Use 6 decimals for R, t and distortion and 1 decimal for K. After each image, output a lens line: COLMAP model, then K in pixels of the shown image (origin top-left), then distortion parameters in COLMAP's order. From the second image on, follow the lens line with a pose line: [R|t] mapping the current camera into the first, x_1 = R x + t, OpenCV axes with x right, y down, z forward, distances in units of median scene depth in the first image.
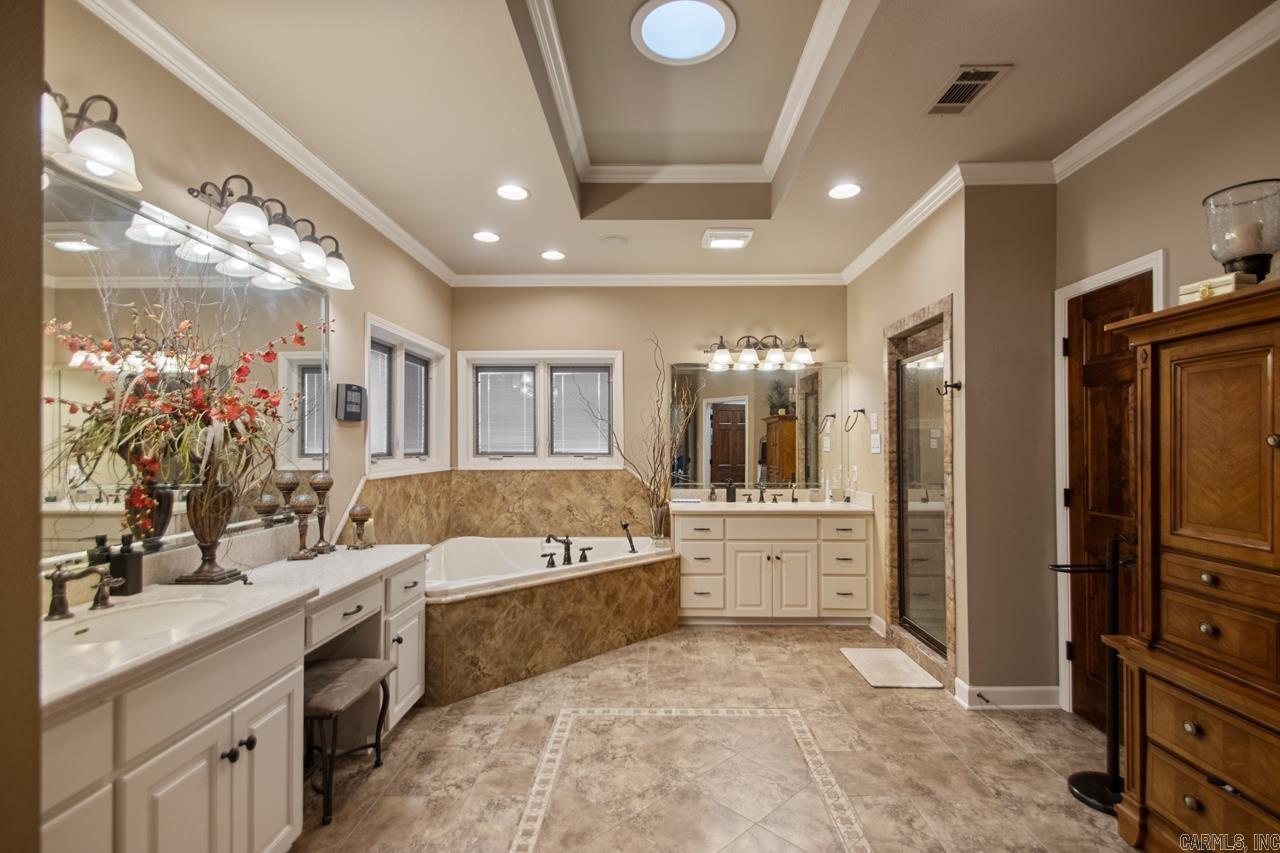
lens RADIAL K [[587.2, 0, 631.1], [0, 587.2, 432.4], [0, 0, 1]] dist [0.019246, -0.008194]
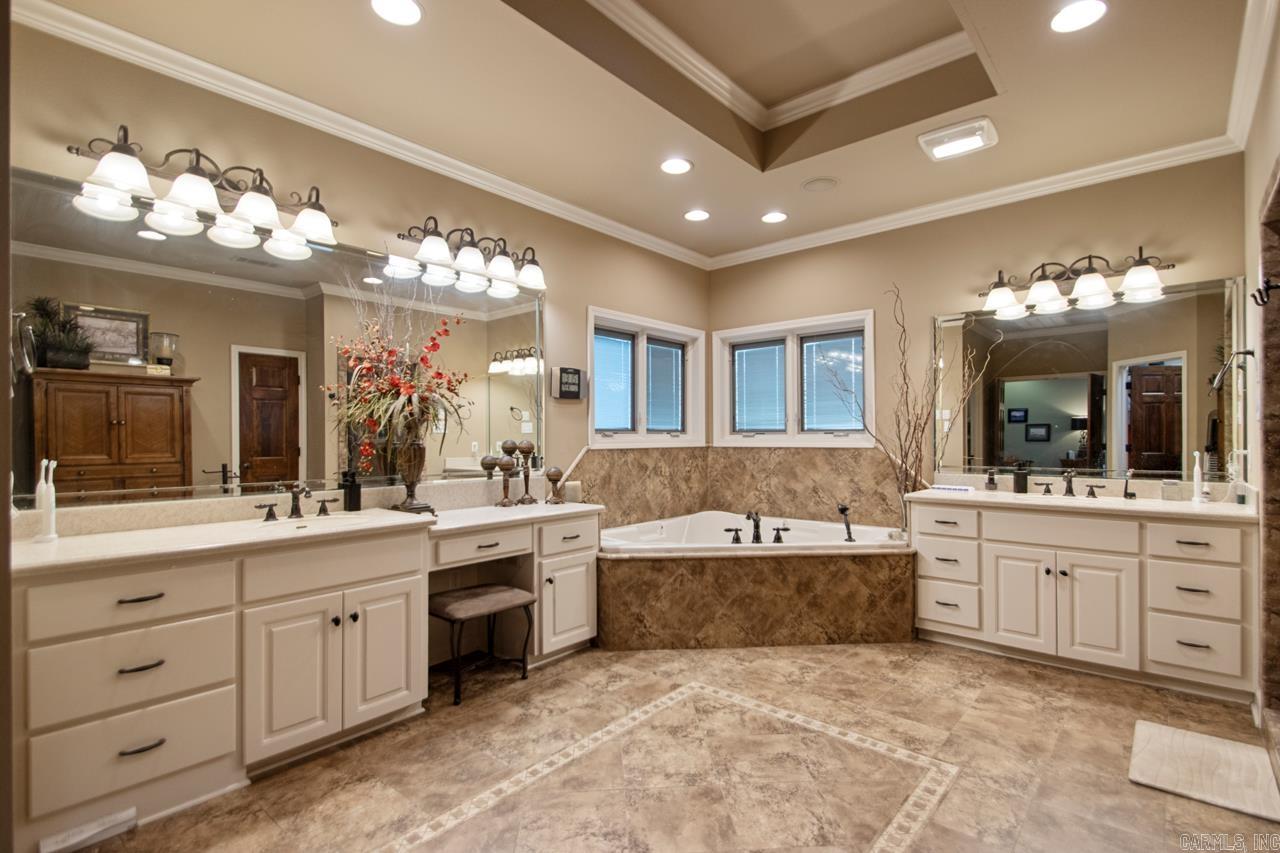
lens RADIAL K [[587.2, 0, 629.0], [0, 587.2, 430.5], [0, 0, 1]] dist [0.019246, -0.008194]
pose [[0.771088, -0.007446, -0.636685, 0.334895], [0.015999, 0.999842, 0.007683, 0.033575], [0.636528, -0.016110, 0.771086, 0.143592]]
